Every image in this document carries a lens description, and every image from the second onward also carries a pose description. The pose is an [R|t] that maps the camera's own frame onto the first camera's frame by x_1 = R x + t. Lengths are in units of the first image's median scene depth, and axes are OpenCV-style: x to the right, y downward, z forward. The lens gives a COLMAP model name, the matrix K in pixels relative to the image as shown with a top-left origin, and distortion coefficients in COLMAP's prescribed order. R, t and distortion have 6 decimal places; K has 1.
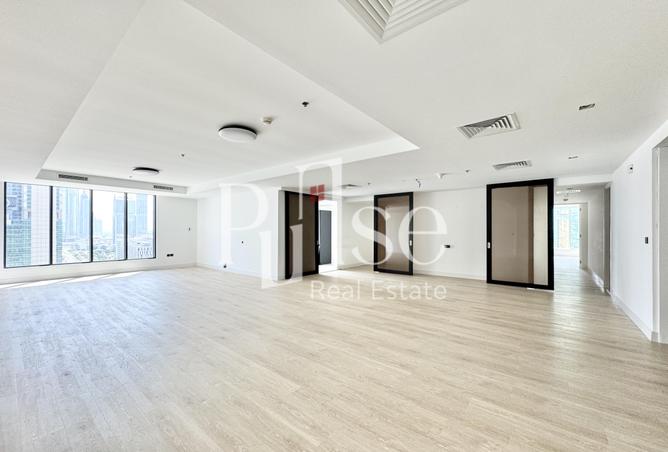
lens RADIAL K [[267.4, 0, 333.1], [0, 267.4, 230.4], [0, 0, 1]] dist [0.000119, -0.000012]
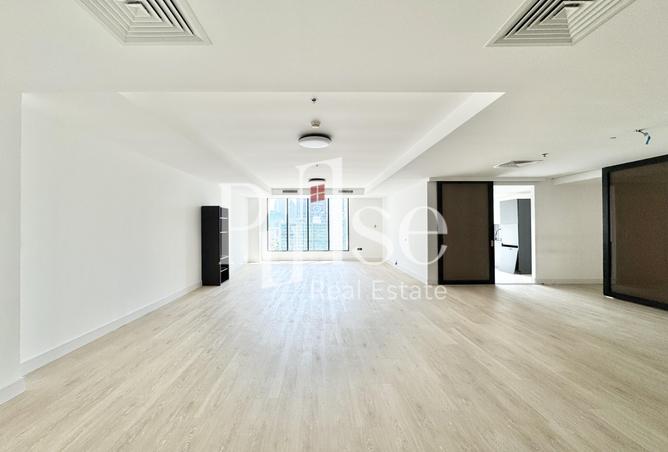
lens RADIAL K [[283.4, 0, 334.0], [0, 283.4, 226.0], [0, 0, 1]] dist [-0.000986, -0.000144]
pose [[0.644104, -0.005339, -0.764920, 0.313154], [0.005006, 0.999984, -0.002764, -0.004122], [0.764922, -0.002049, 0.644120, 0.165970]]
